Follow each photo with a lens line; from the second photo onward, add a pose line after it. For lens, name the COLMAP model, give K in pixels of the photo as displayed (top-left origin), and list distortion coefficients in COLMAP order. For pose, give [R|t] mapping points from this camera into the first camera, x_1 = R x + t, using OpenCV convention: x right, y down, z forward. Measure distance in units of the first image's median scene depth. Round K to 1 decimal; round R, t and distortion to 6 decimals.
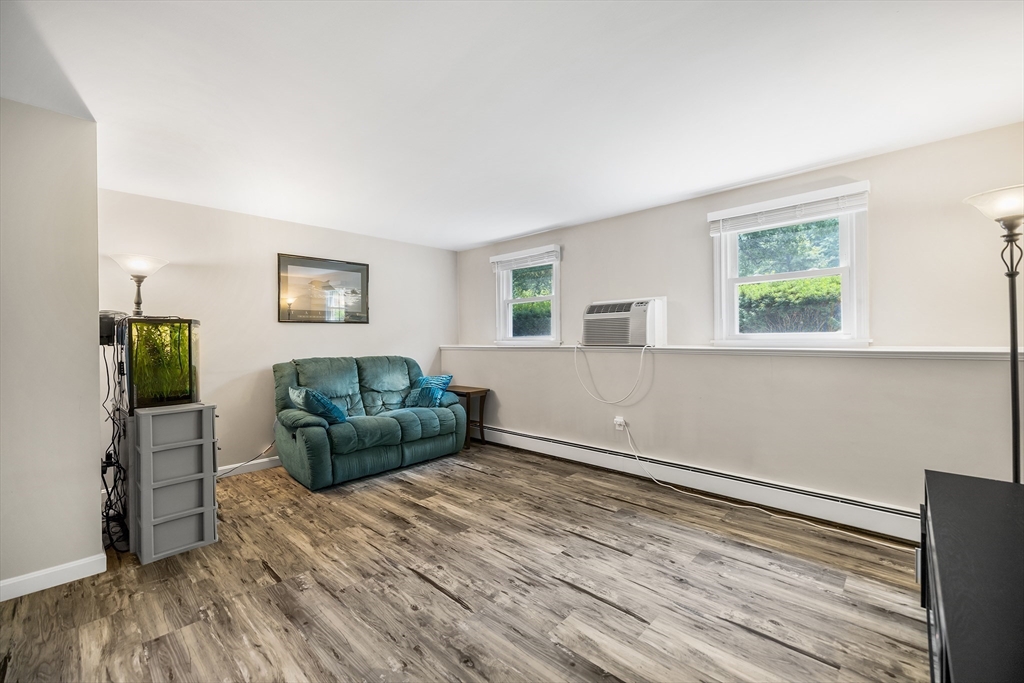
lens RADIAL K [[426.1, 0, 508.8], [0, 426.1, 338.5], [0, 0, 1]] dist [0.001127, -0.000242]
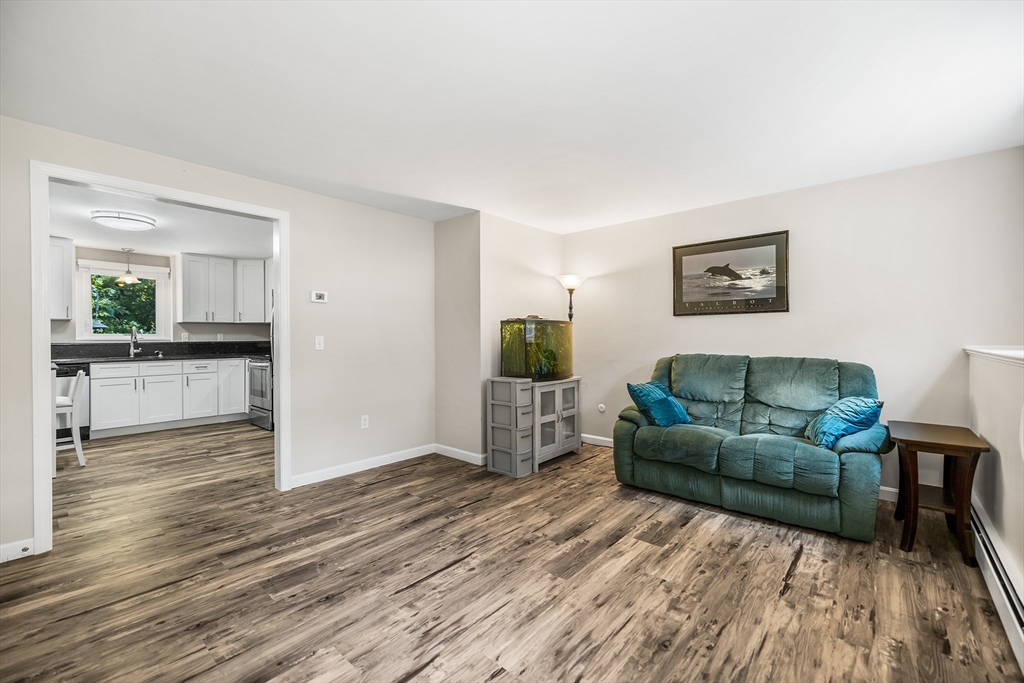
lens RADIAL K [[426.1, 0, 508.8], [0, 426.1, 338.5], [0, 0, 1]] dist [0.001127, -0.000242]
pose [[0.038813, 0.016696, -0.999107, 0.497539], [0.002920, 0.999854, 0.016822, -0.004376], [0.999242, -0.003570, 0.038759, 0.646475]]
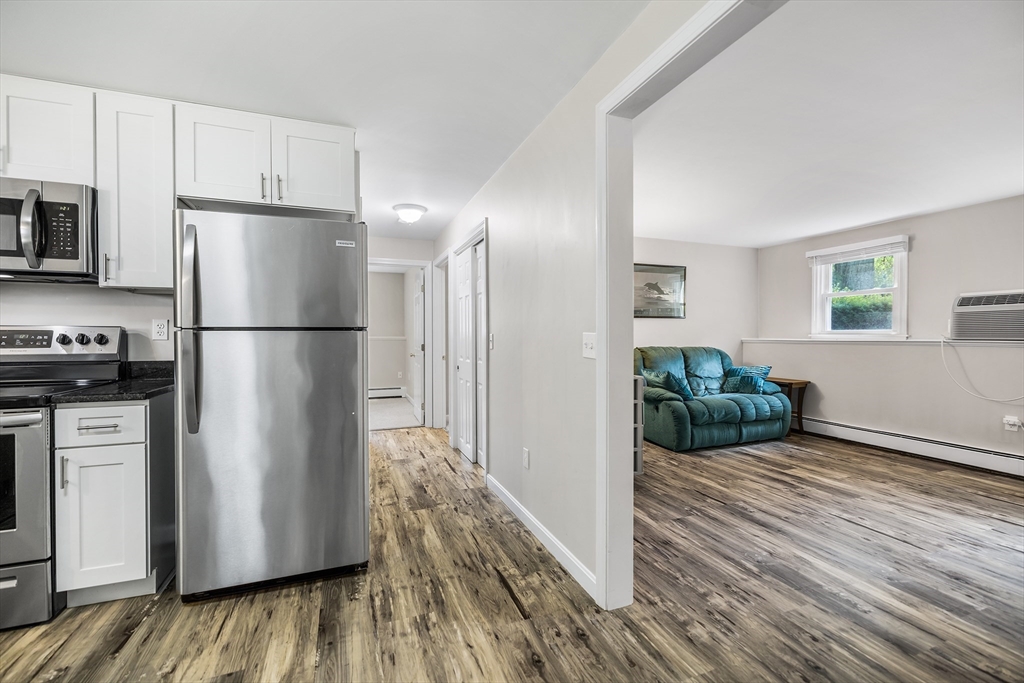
lens RADIAL K [[429.9, 0, 507.8], [0, 429.9, 338.3], [0, 0, 1]] dist [0.000014, -0.000404]
pose [[0.901630, 0.013599, -0.432294, -0.337517], [-0.008918, 0.999878, 0.012854, 0.010984], [0.432416, -0.007734, 0.901641, -0.328999]]
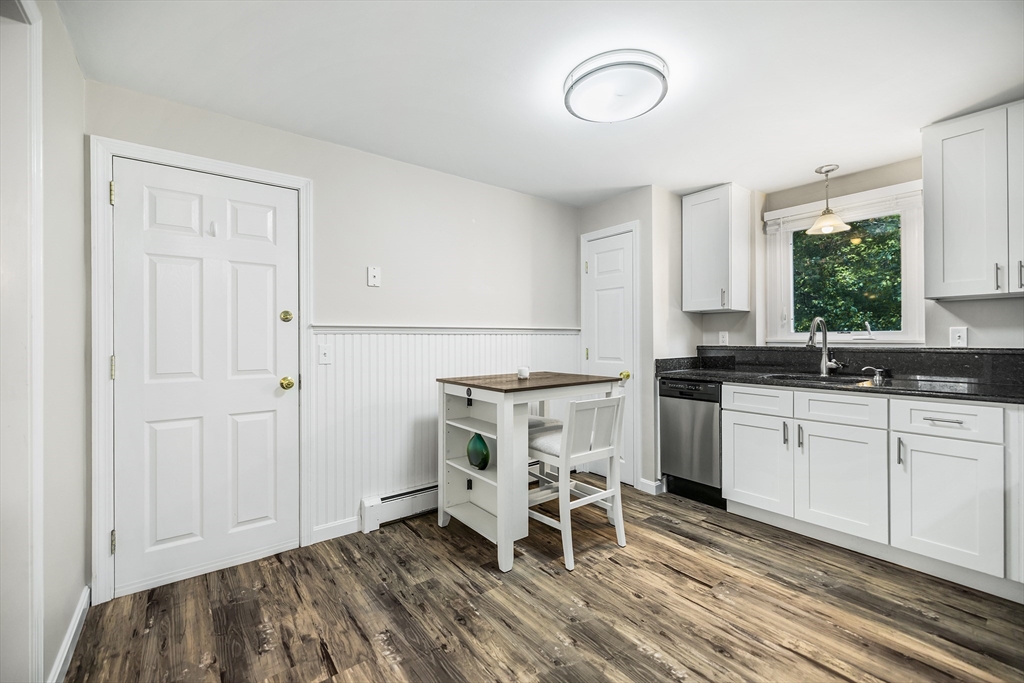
lens RADIAL K [[426.1, 0, 508.8], [0, 426.1, 338.5], [0, 0, 1]] dist [0.001127, -0.000242]
pose [[-0.988135, 0.017550, 0.152581, -0.634737], [0.017078, 0.999844, -0.004405, 0.009128], [-0.152634, -0.001747, -0.988281, 0.215525]]
